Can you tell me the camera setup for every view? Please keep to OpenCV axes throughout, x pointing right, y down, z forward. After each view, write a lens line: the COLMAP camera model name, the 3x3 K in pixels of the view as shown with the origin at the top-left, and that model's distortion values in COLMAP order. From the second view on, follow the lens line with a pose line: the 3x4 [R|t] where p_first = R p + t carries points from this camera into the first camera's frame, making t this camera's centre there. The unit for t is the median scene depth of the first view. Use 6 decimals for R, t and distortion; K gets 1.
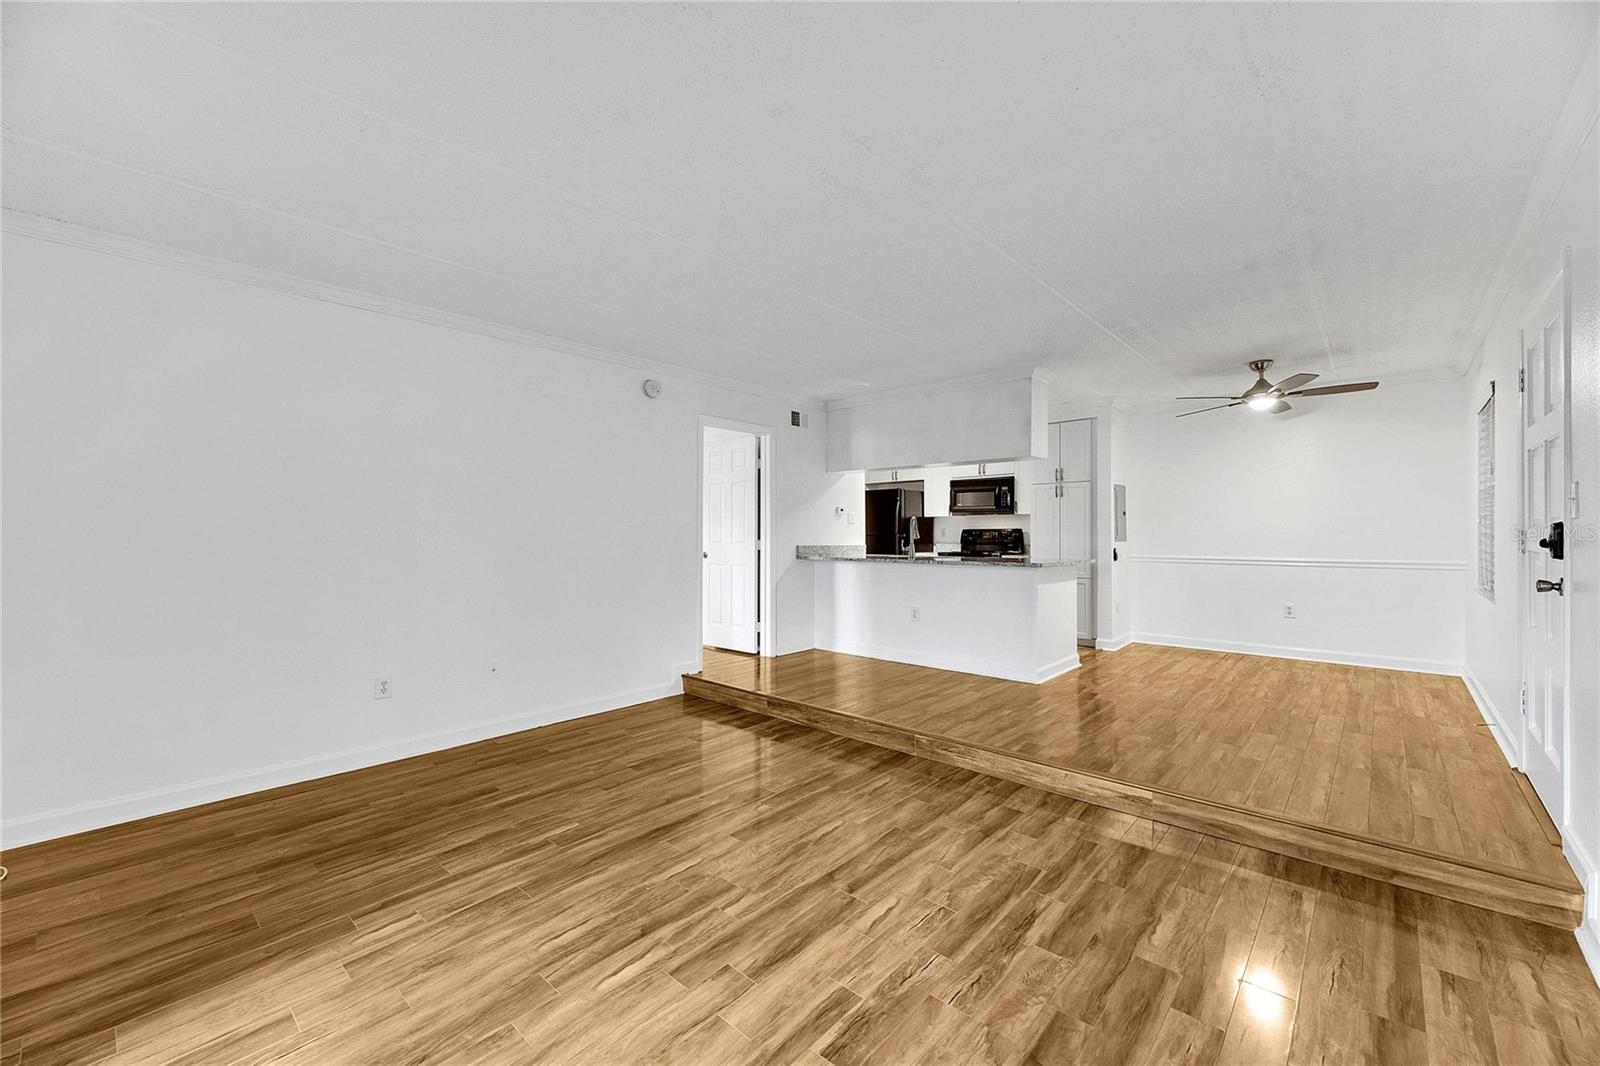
lens RADIAL K [[639.0, 0, 814.6], [0, 639.0, 533.8], [0, 0, 1]] dist [0.014534, -0.004672]
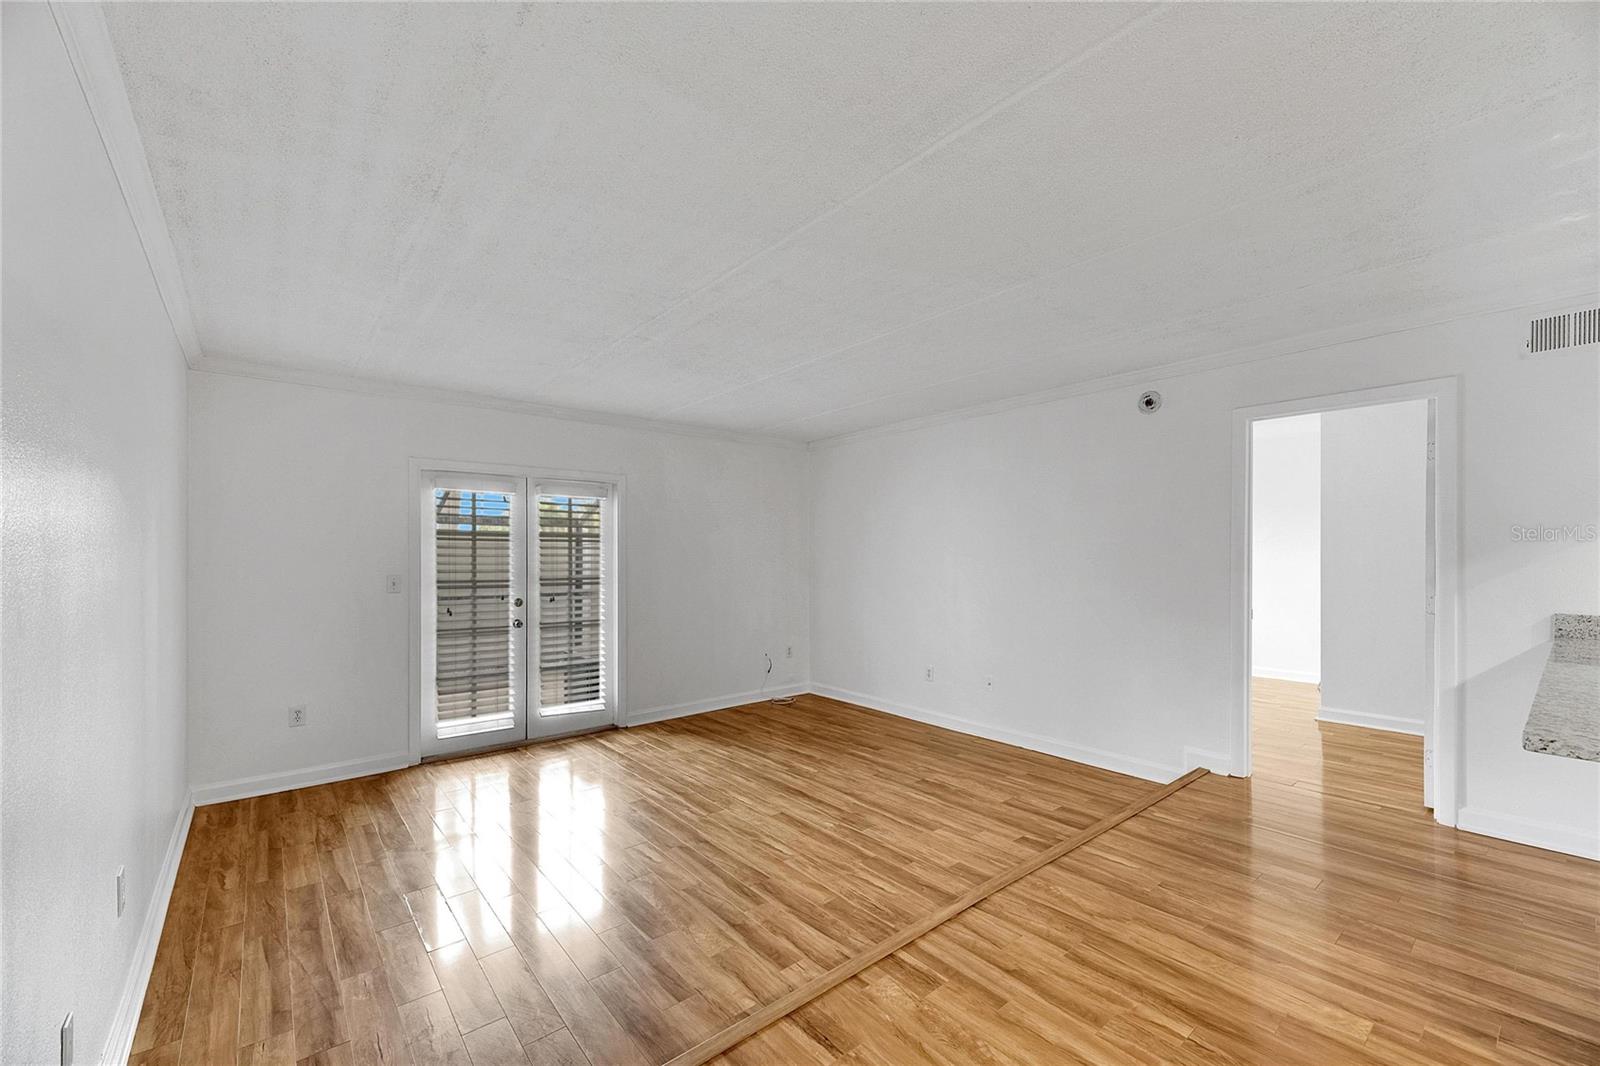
lens RADIAL K [[639.0, 0, 792.9], [0, 639.0, 555.8], [0, 0, 1]] dist [0.014534, -0.004672]
pose [[-0.162635, 0.003596, -0.986680, 0.891315], [0.003913, 0.999988, 0.003000, -0.046579], [0.986679, -0.003373, -0.162647, 0.950218]]
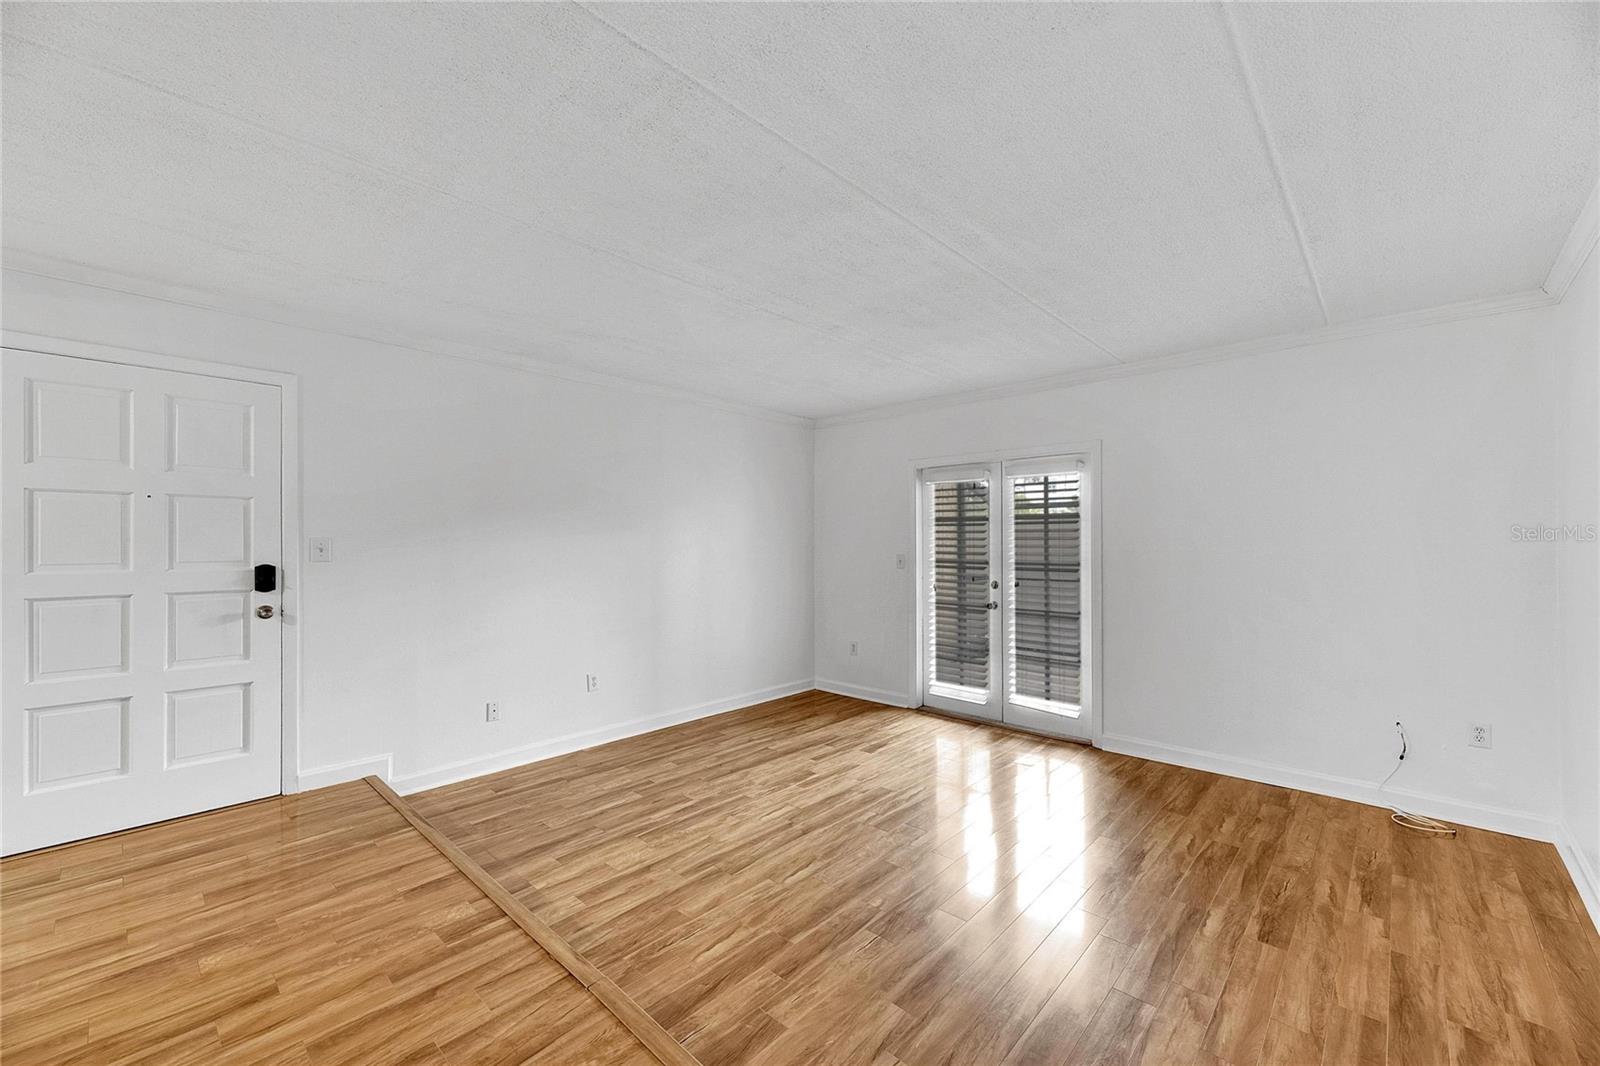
lens RADIAL K [[639.0, 0, 810.8], [0, 639.0, 542.7], [0, 0, 1]] dist [0.014534, -0.004672]
pose [[-0.999662, 0.006219, 0.025227, -0.016607], [0.006235, 0.999980, 0.000536, -0.038519], [-0.025223, 0.000693, -0.999682, 1.558607]]
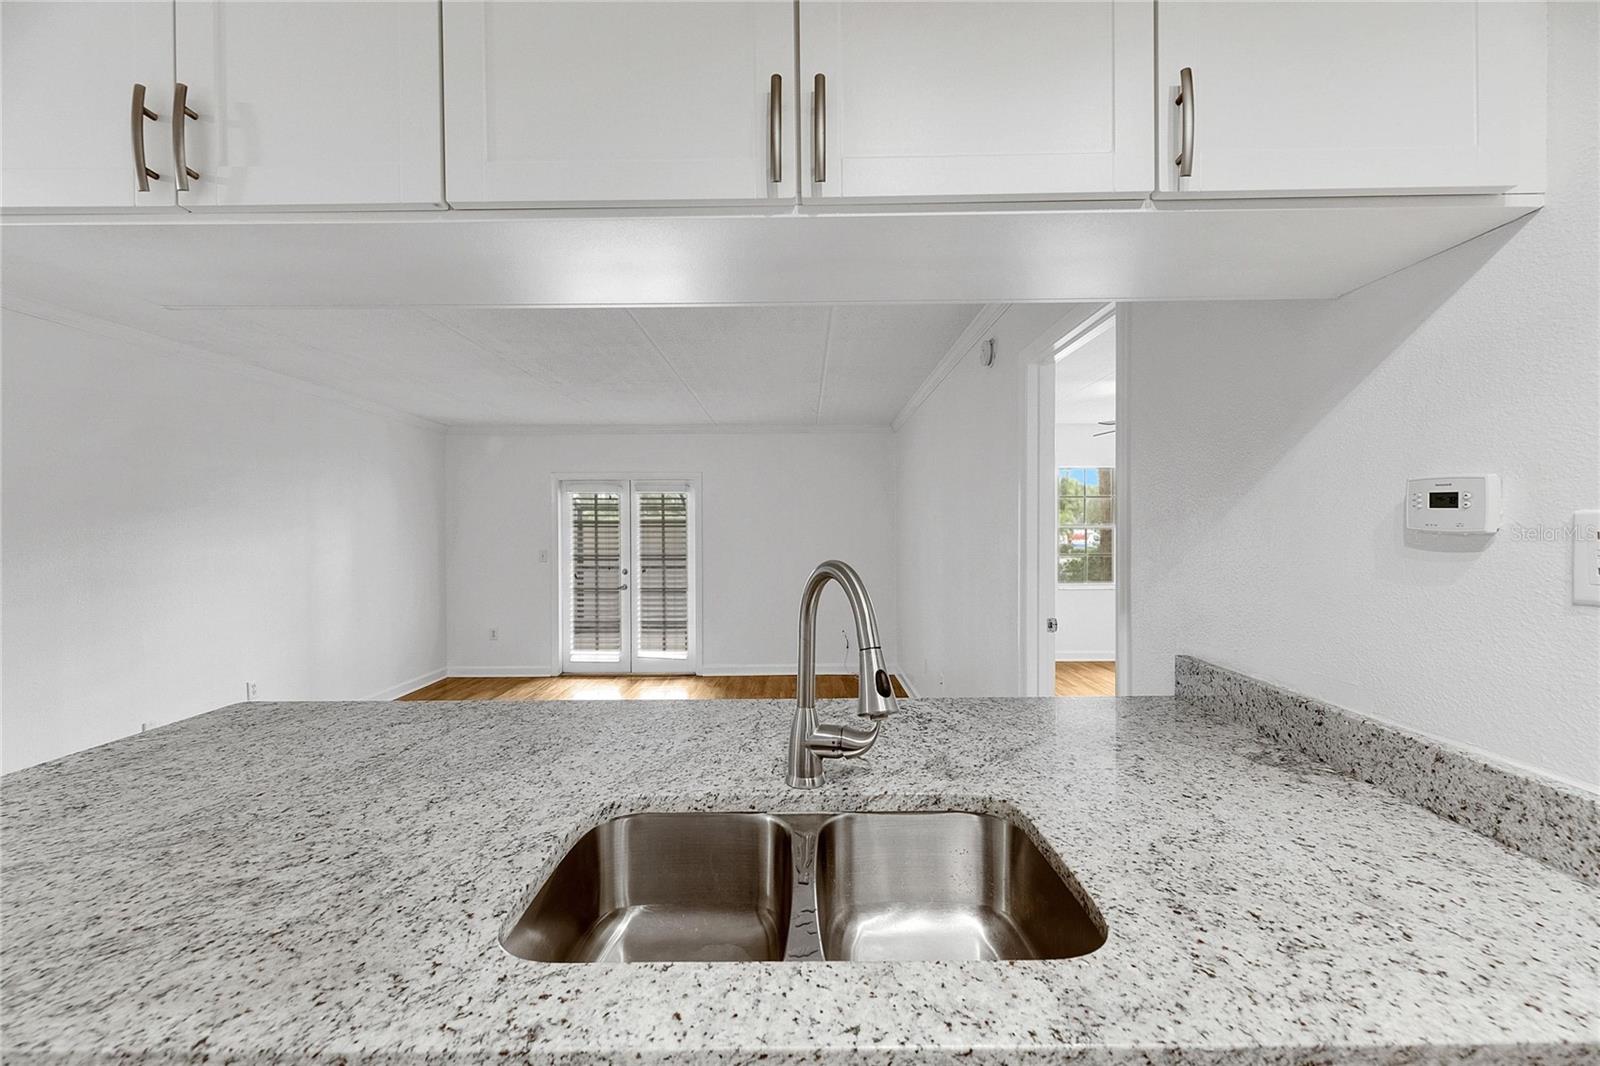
lens RADIAL K [[639.0, 0, 798.5], [0, 639.0, 534.7], [0, 0, 1]] dist [0.014534, -0.004672]
pose [[-0.757885, 0.008383, -0.652334, 0.463571], [0.006485, 0.999965, 0.005317, -0.060207], [0.652356, -0.000201, -0.757913, 1.915710]]
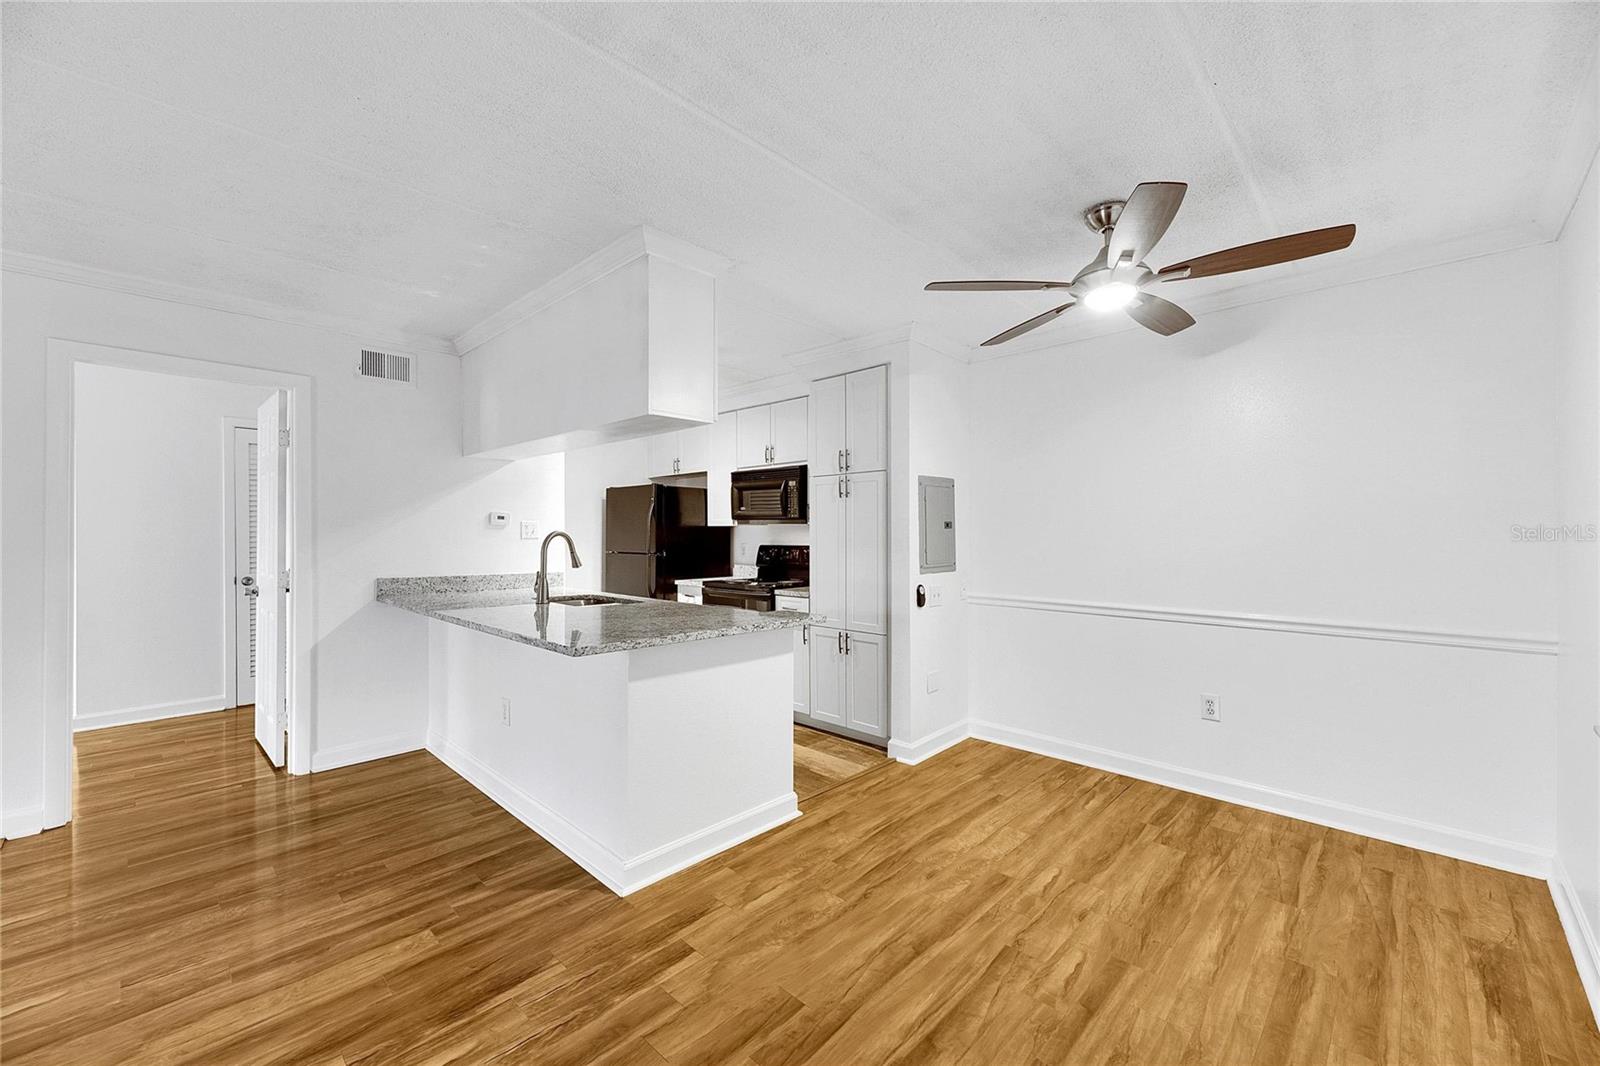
lens RADIAL K [[639.0, 0, 810.9], [0, 639.0, 534.7], [0, 0, 1]] dist [0.014534, -0.004672]
pose [[0.999228, 0.002204, -0.039227, 0.694866], [-0.002069, 0.999992, 0.003465, -0.044903], [0.039234, -0.003381, 0.999224, 0.734617]]
